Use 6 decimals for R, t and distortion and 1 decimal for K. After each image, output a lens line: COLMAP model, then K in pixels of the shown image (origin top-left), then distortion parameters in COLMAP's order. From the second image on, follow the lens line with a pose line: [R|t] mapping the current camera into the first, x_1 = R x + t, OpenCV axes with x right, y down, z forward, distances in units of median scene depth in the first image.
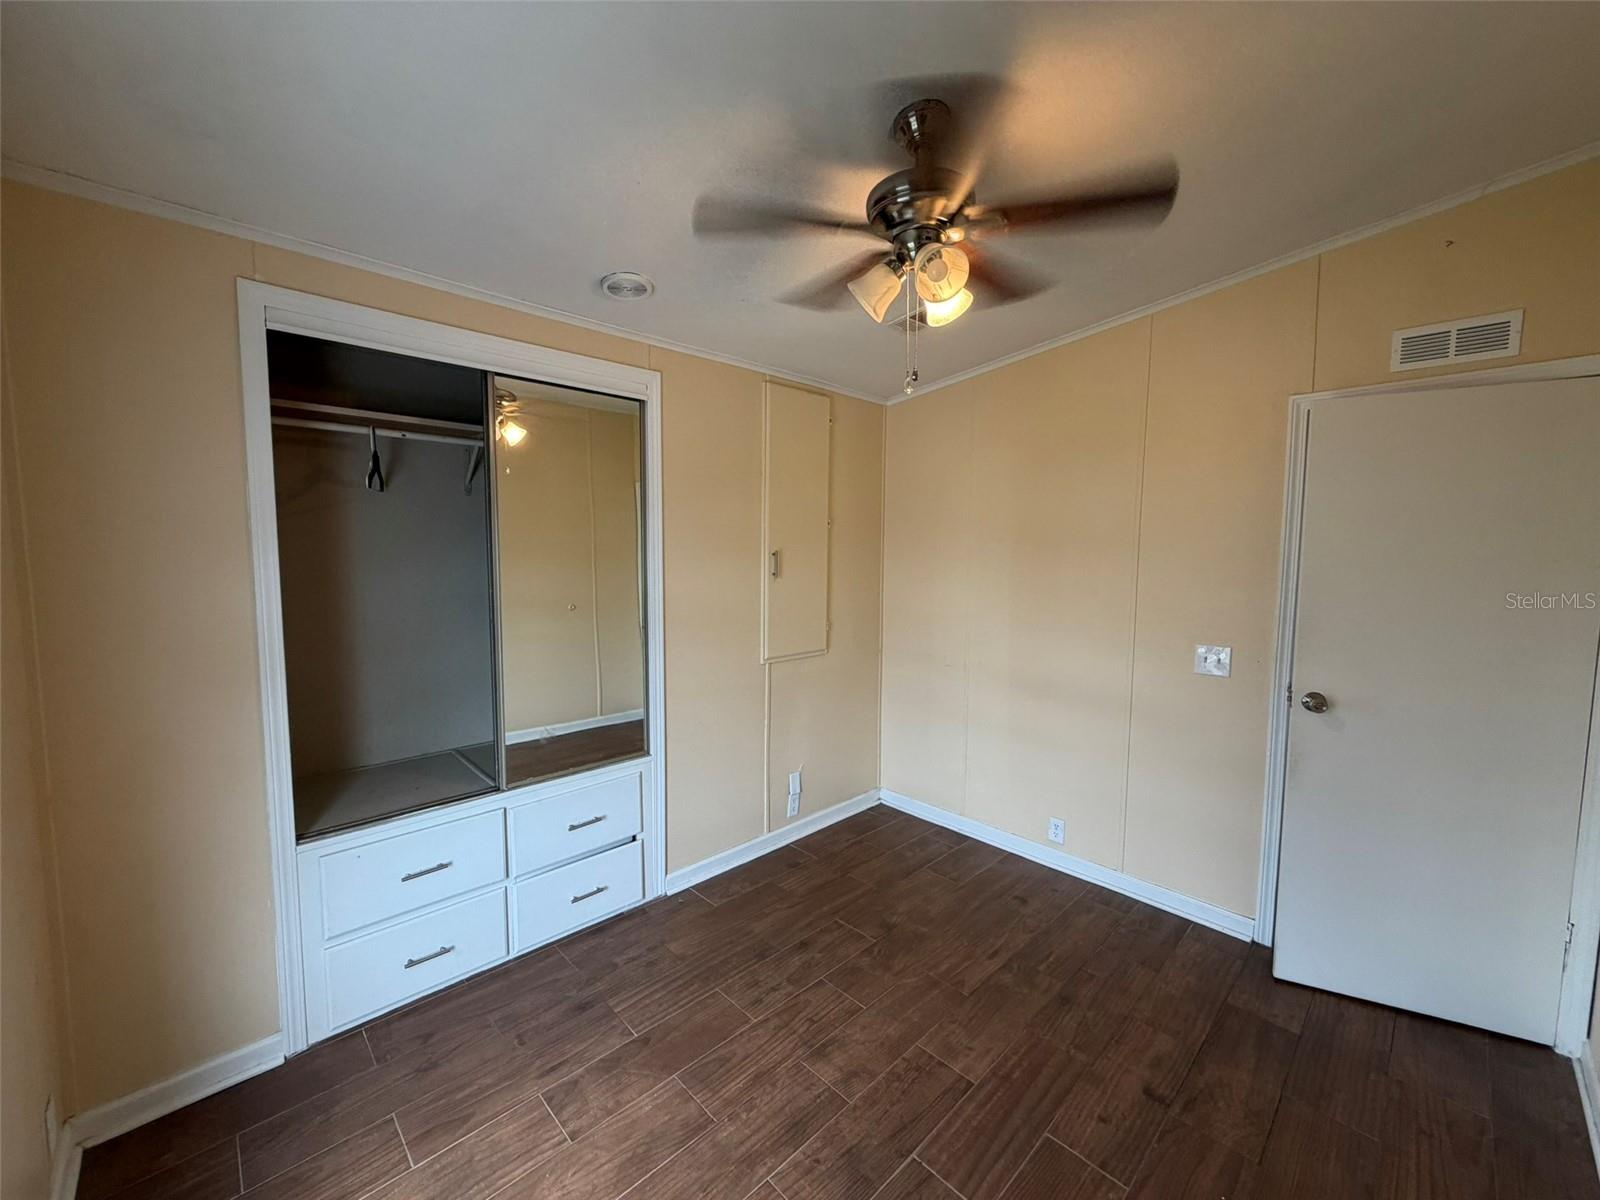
lens RADIAL K [[633.2, 0, 795.3], [0, 633.2, 594.4], [0, 0, 1]] dist [0.002653, 0.000319]
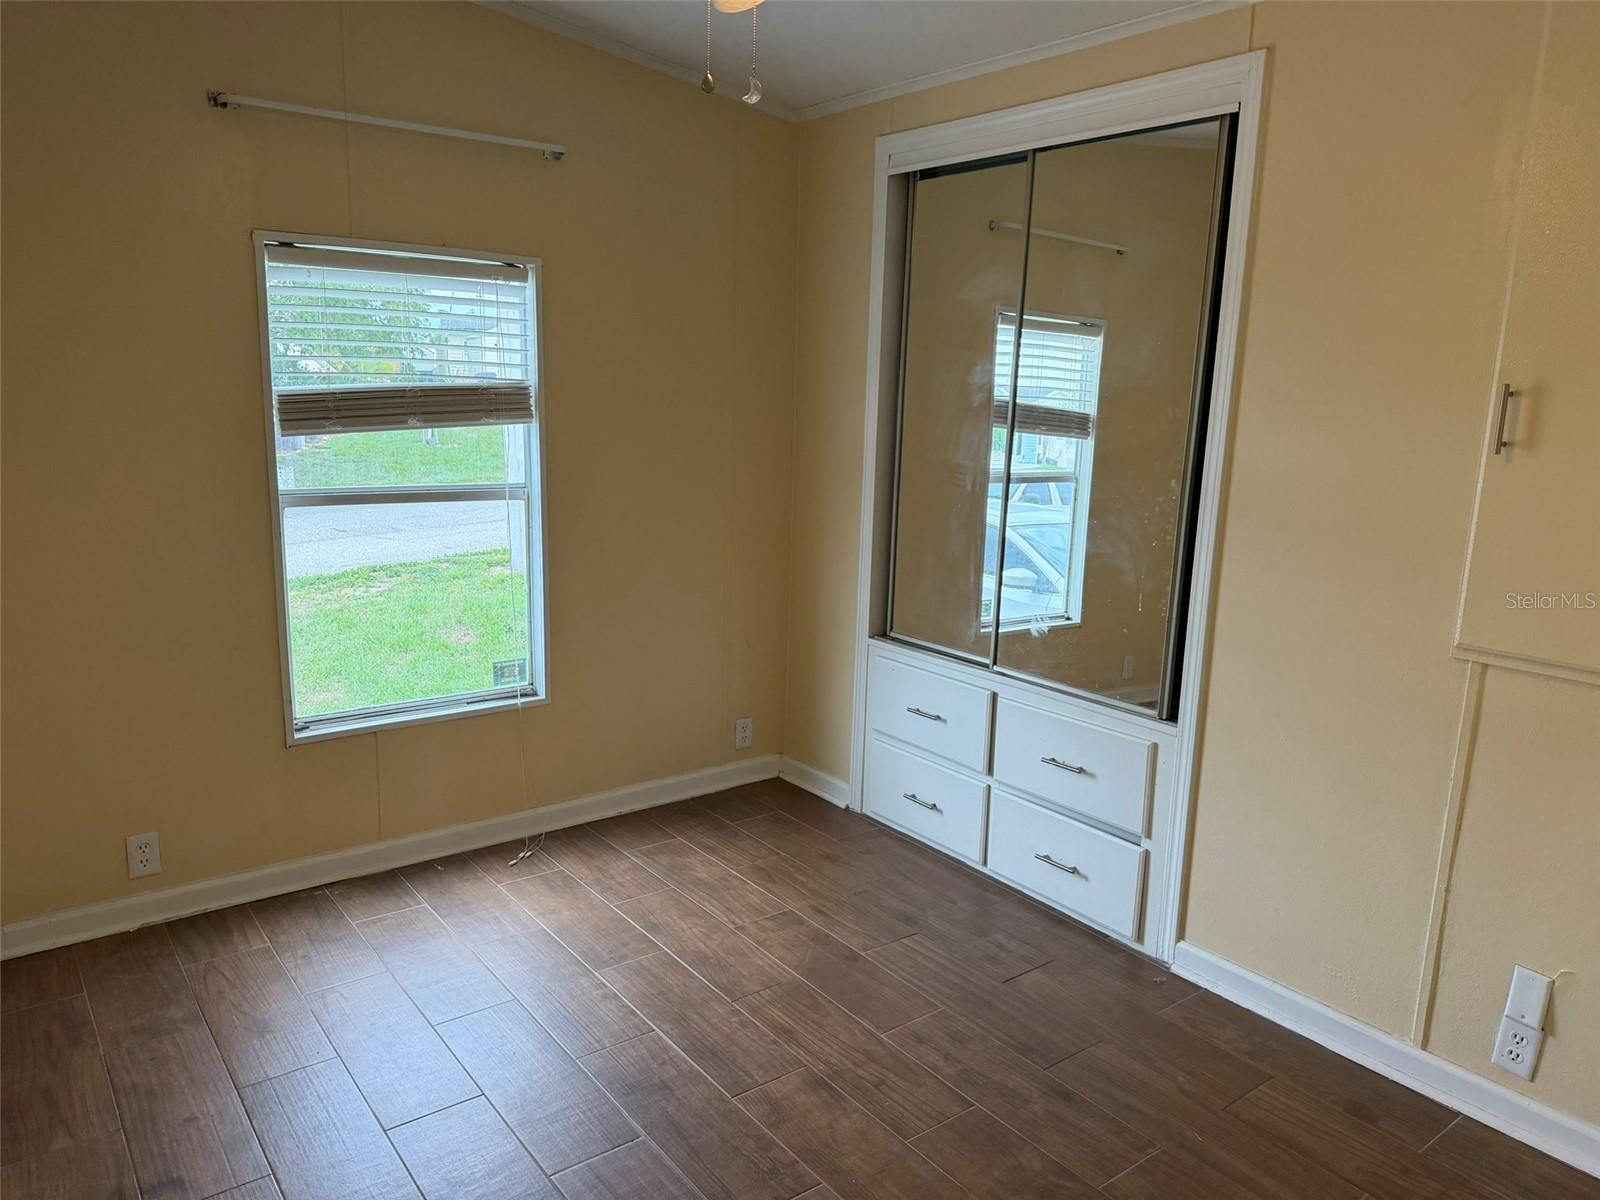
lens RADIAL K [[1109.5, 0, 809.9], [0, 1109.5, 600.3], [0, 0, 1]] dist [0.057736, -0.104801]
pose [[-0.098222, 0.174515, -0.979743, 1.055063], [-0.111980, 0.976313, 0.185130, -0.025902], [0.988844, 0.127895, -0.076353, 0.924992]]
